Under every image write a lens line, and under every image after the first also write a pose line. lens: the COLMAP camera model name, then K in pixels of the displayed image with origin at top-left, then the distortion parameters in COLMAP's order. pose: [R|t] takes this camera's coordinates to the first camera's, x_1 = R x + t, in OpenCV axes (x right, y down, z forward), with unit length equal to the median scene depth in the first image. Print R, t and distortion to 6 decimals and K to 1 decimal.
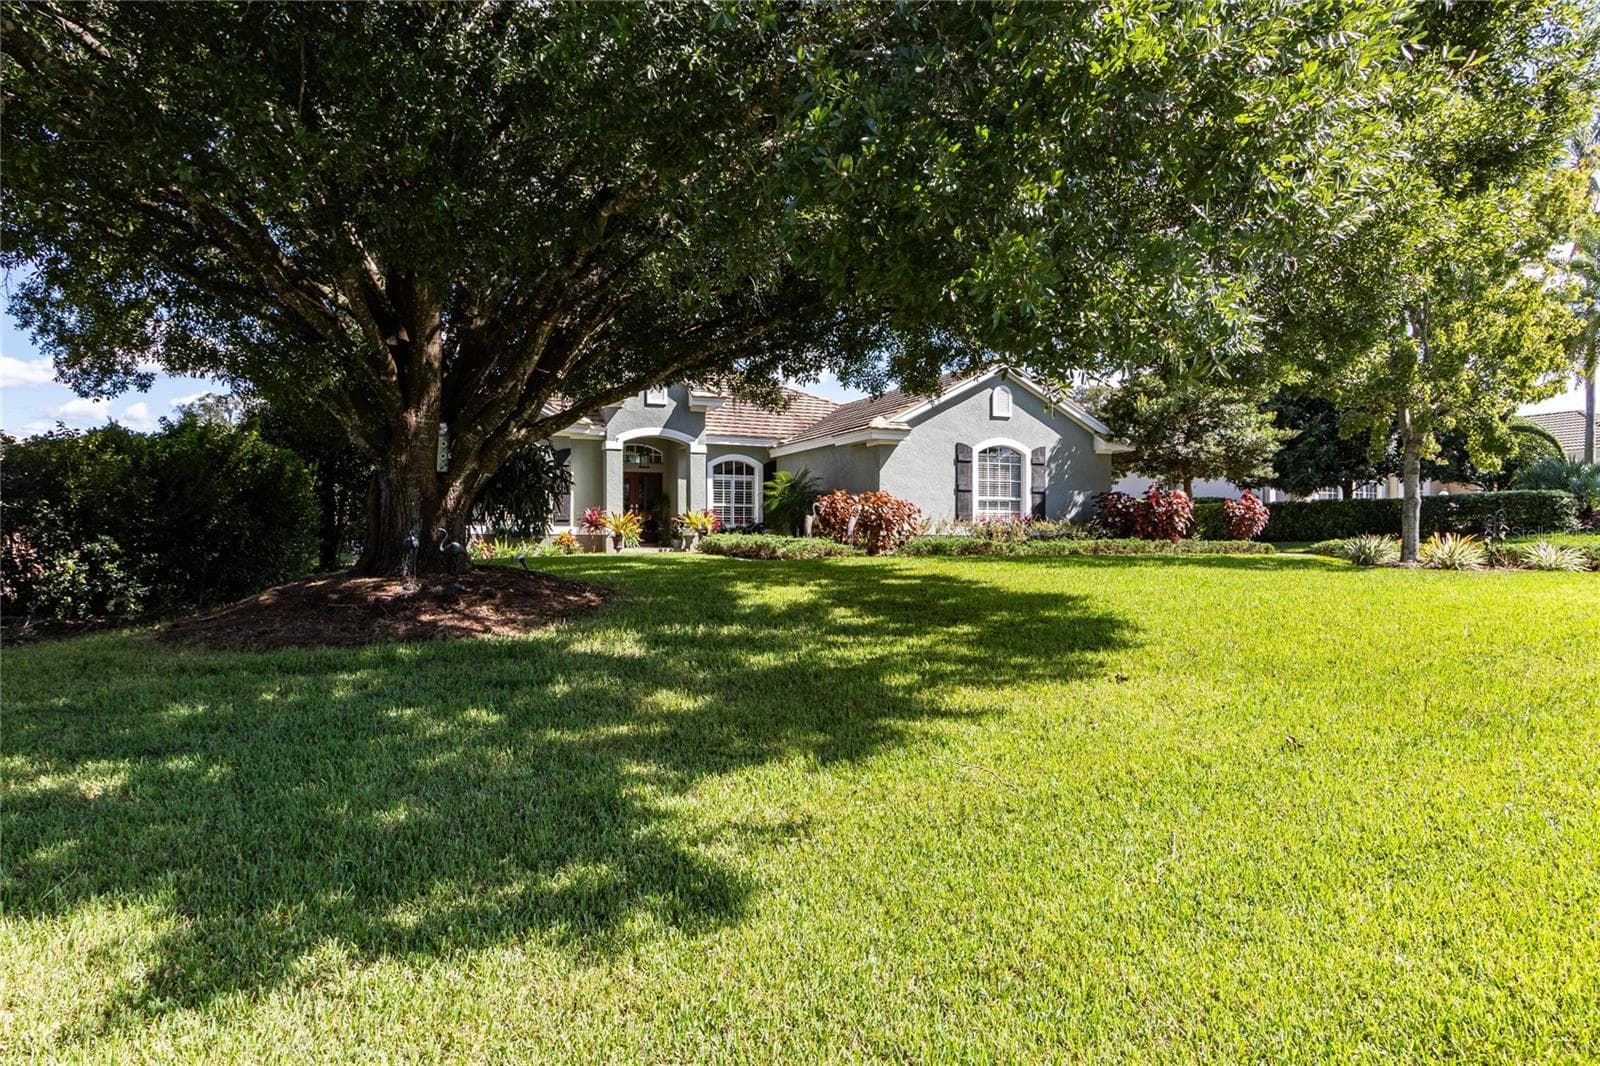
lens RADIAL K [[850.9, 0, 797.8], [0, 850.9, 529.2], [0, 0, 1]] dist [-0.007065, -0.000355]
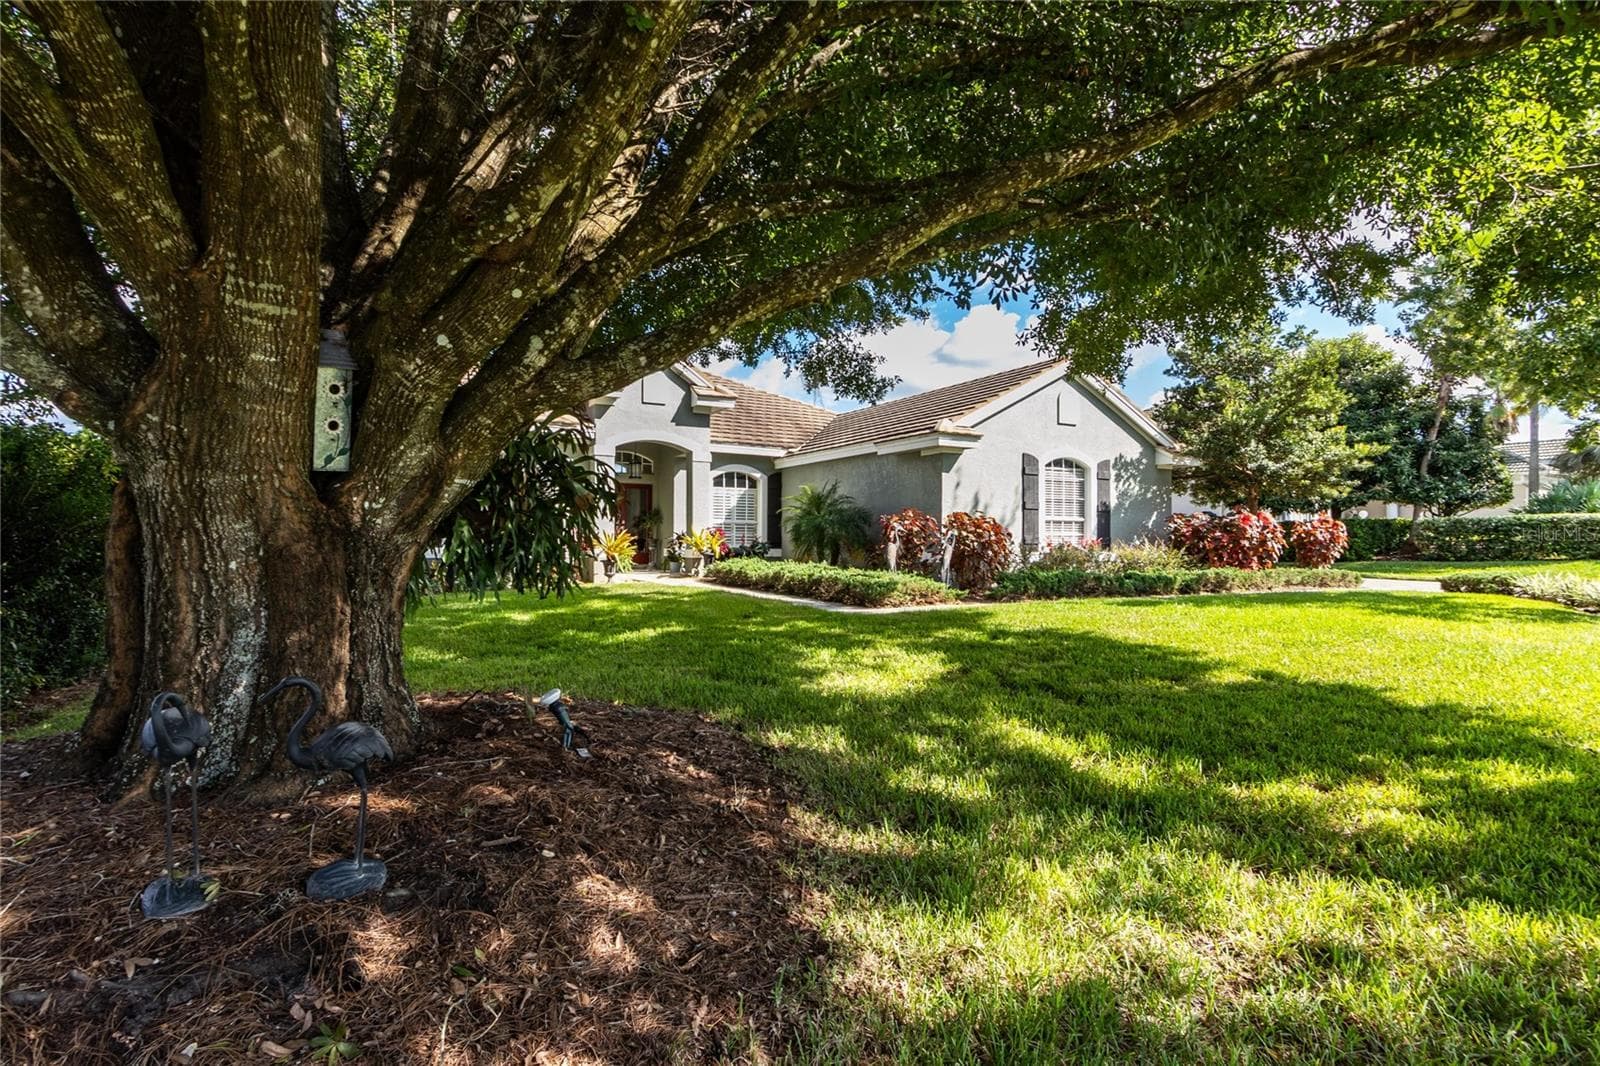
lens RADIAL K [[737.3, 0, 799.1], [0, 737.3, 535.2], [0, 0, 1]] dist [0.000438, -0.000391]
pose [[0.994677, 0.003838, 0.102970, -0.103815], [-0.003814, 0.999993, -0.000431, -0.016901], [-0.102971, 0.000036, 0.994684, 0.273144]]
